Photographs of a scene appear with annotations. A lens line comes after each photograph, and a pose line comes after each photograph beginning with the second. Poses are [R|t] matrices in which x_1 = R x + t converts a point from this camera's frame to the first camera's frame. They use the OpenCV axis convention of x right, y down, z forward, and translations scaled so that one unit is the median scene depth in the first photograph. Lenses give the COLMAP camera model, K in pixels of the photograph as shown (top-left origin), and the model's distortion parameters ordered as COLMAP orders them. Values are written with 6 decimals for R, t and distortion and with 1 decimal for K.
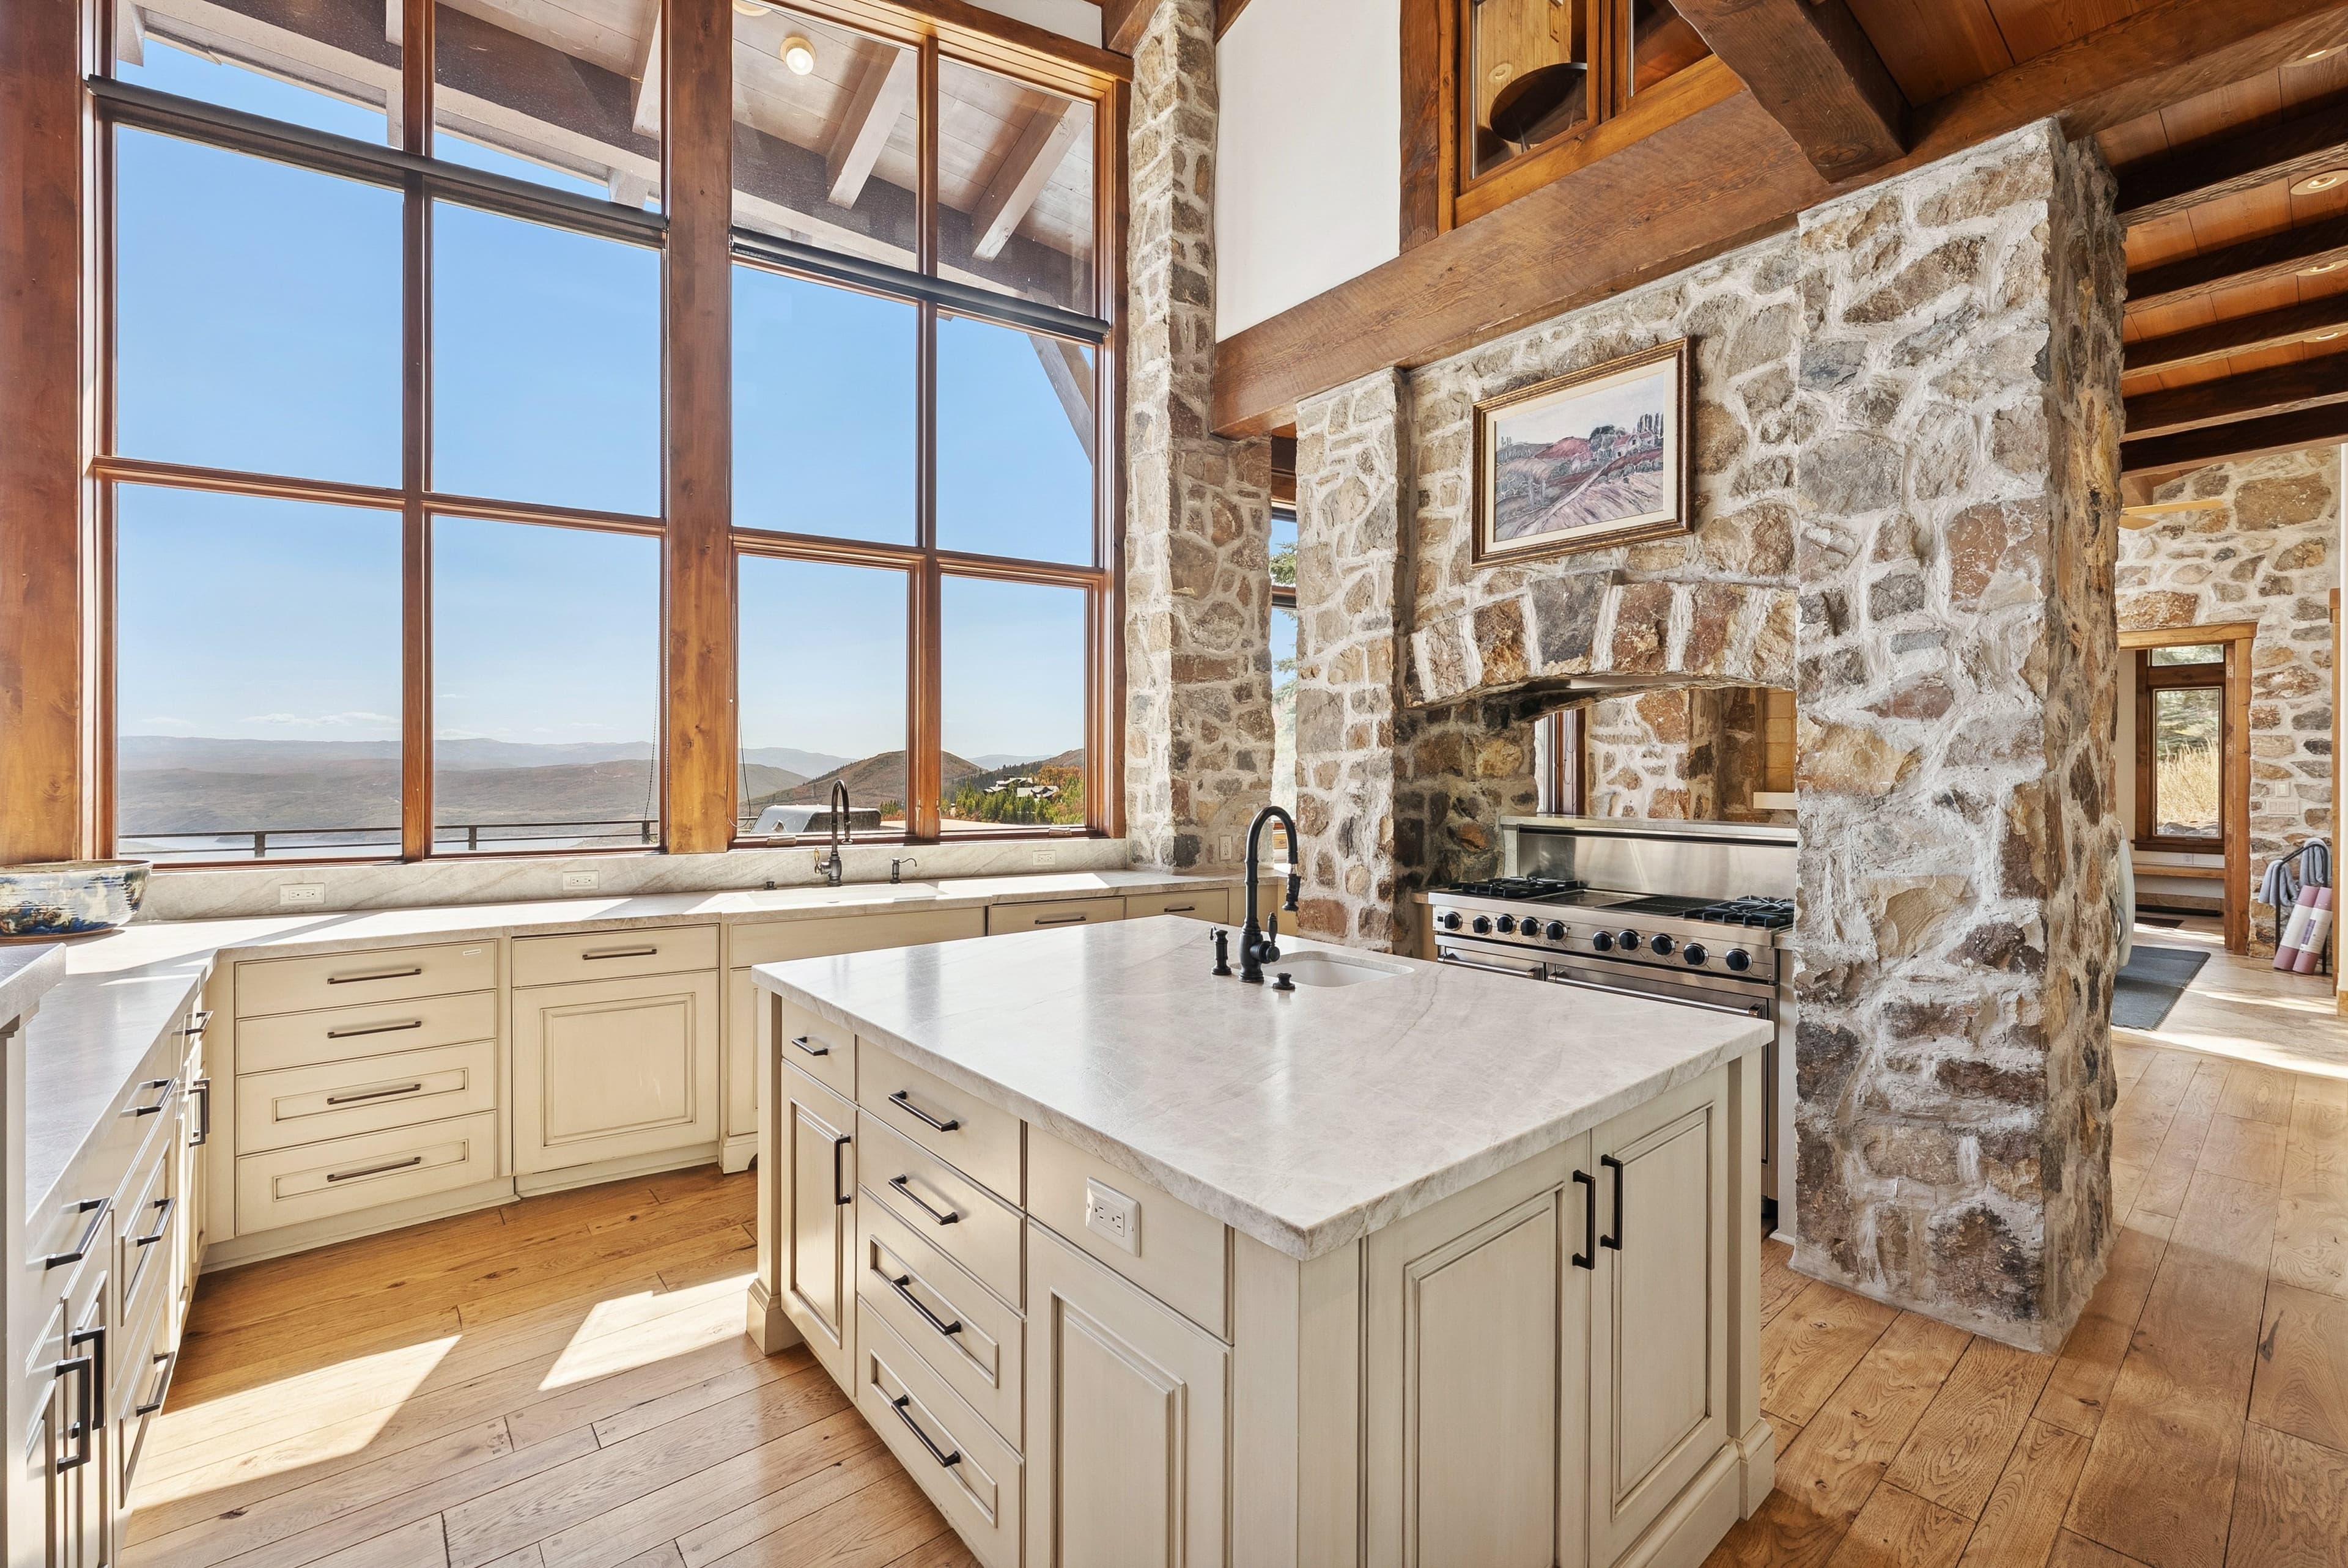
lens RADIAL K [[979.0, 0, 1165.8], [0, 979.0, 771.7], [0, 0, 1]] dist [0.003129, -0.000404]
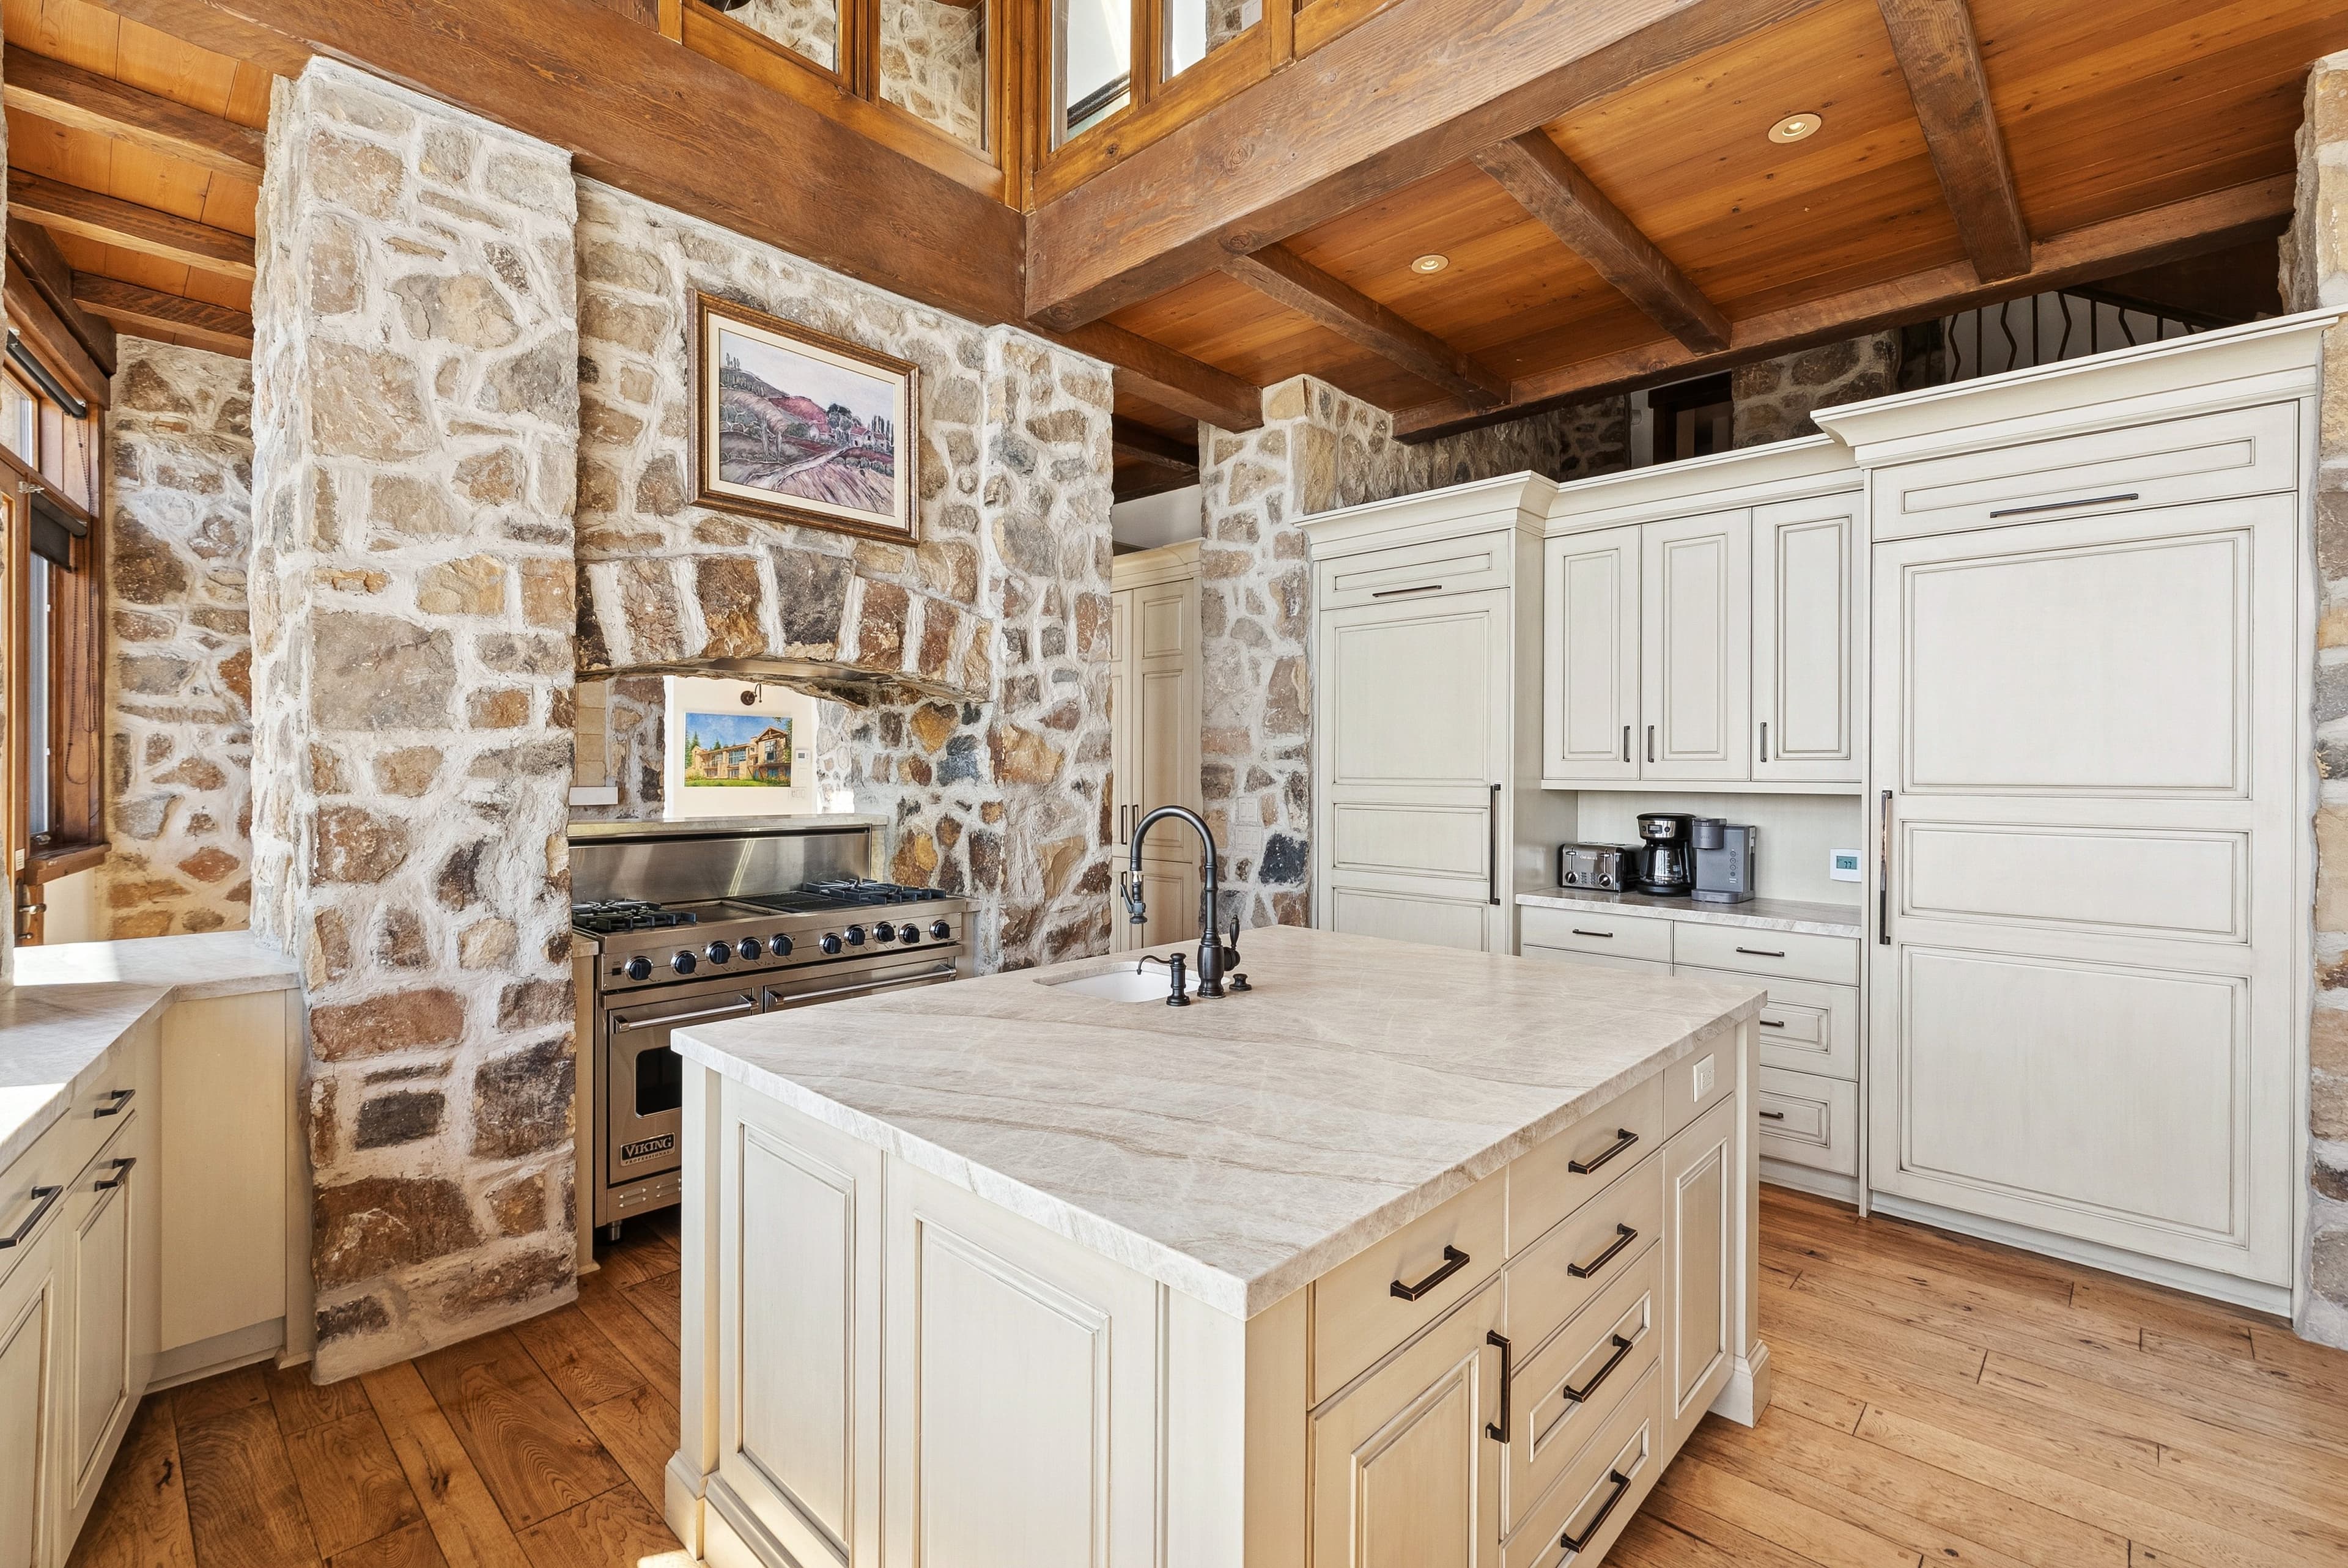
lens RADIAL K [[1043.0, 0, 1170.2], [0, 1043.0, 770.2], [0, 0, 1]] dist [-0.000495, 0.000060]
pose [[-0.112170, -0.004794, 0.993677, -0.519801], [-0.003384, 0.999984, 0.004443, -0.001448], [-0.993683, -0.002864, -0.112184, 0.681202]]
